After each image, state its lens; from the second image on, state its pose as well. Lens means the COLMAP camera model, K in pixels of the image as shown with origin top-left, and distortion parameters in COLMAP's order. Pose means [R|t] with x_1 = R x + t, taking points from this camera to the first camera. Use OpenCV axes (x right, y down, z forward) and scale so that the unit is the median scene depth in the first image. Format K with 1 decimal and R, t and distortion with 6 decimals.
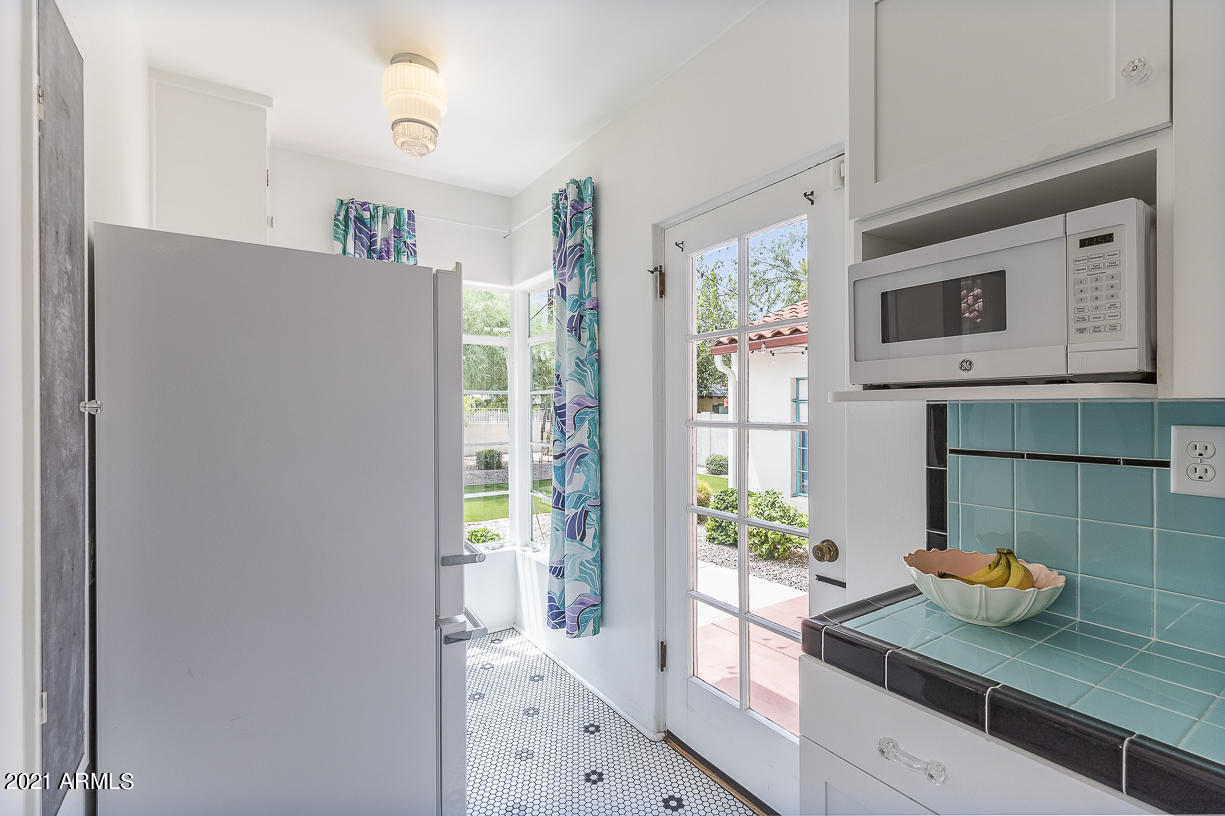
lens RADIAL K [[545.3, 0, 612.5], [0, 545.3, 408.0], [0, 0, 1]] dist [0.011413, -0.000302]
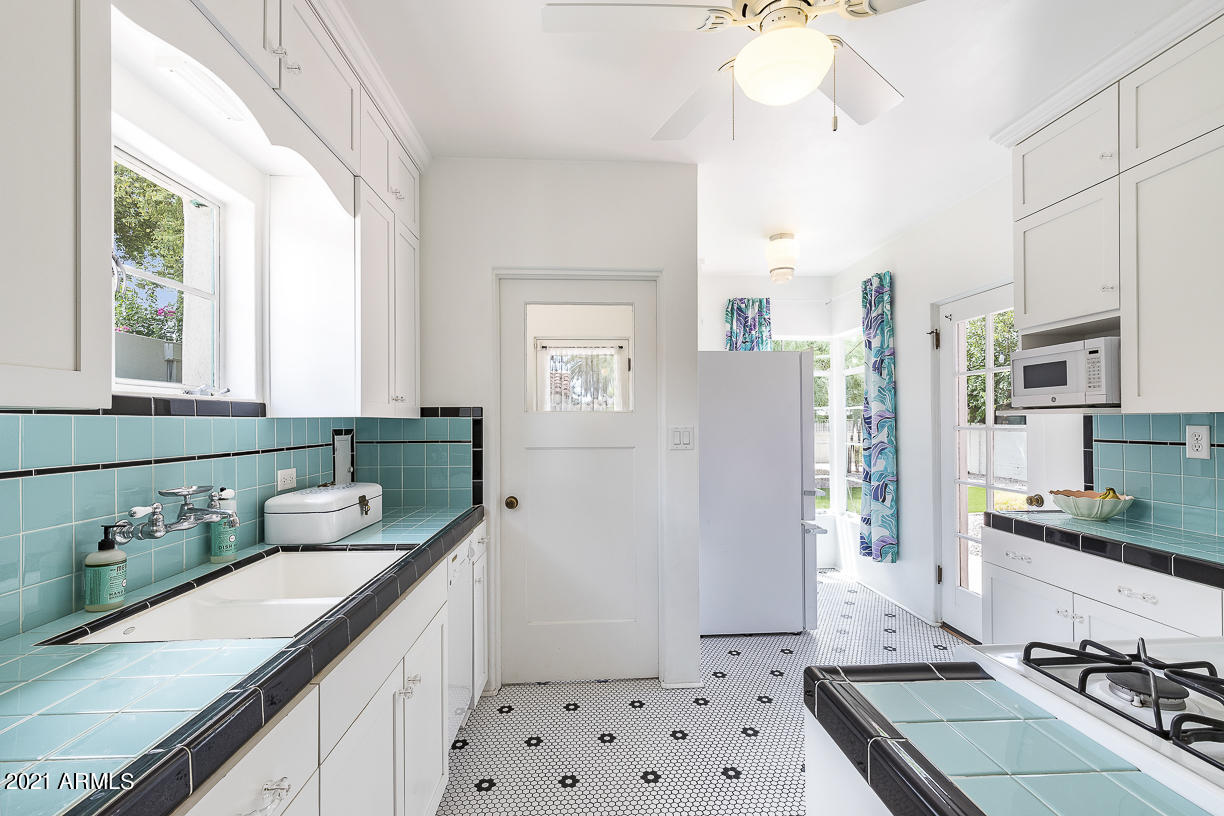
lens RADIAL K [[544.8, 0, 616.6], [0, 544.8, 416.0], [0, 0, 1]] dist [0.002681, 0.000177]
pose [[0.861340, -0.004876, -0.508005, 0.081228], [0.001309, 0.999972, -0.007379, 0.003220], [0.508027, 0.005691, 0.861322, -0.746426]]
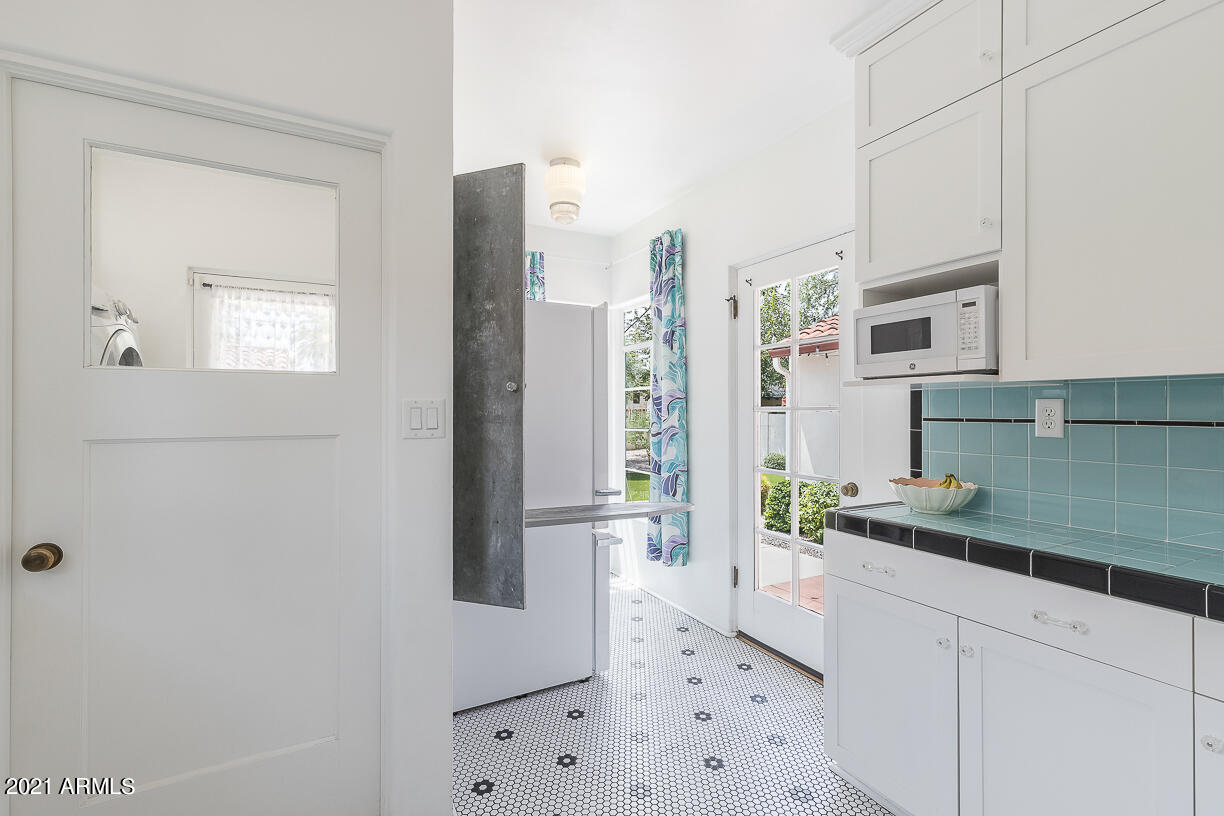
lens RADIAL K [[544.9, 0, 612.0], [0, 544.9, 408.0], [0, 0, 1]] dist [0.011413, -0.000302]
pose [[0.994943, 0.002960, -0.100399, -0.072471], [-0.003421, 0.999984, -0.004423, 0.028803], [0.100384, 0.004744, 0.994937, -0.364826]]
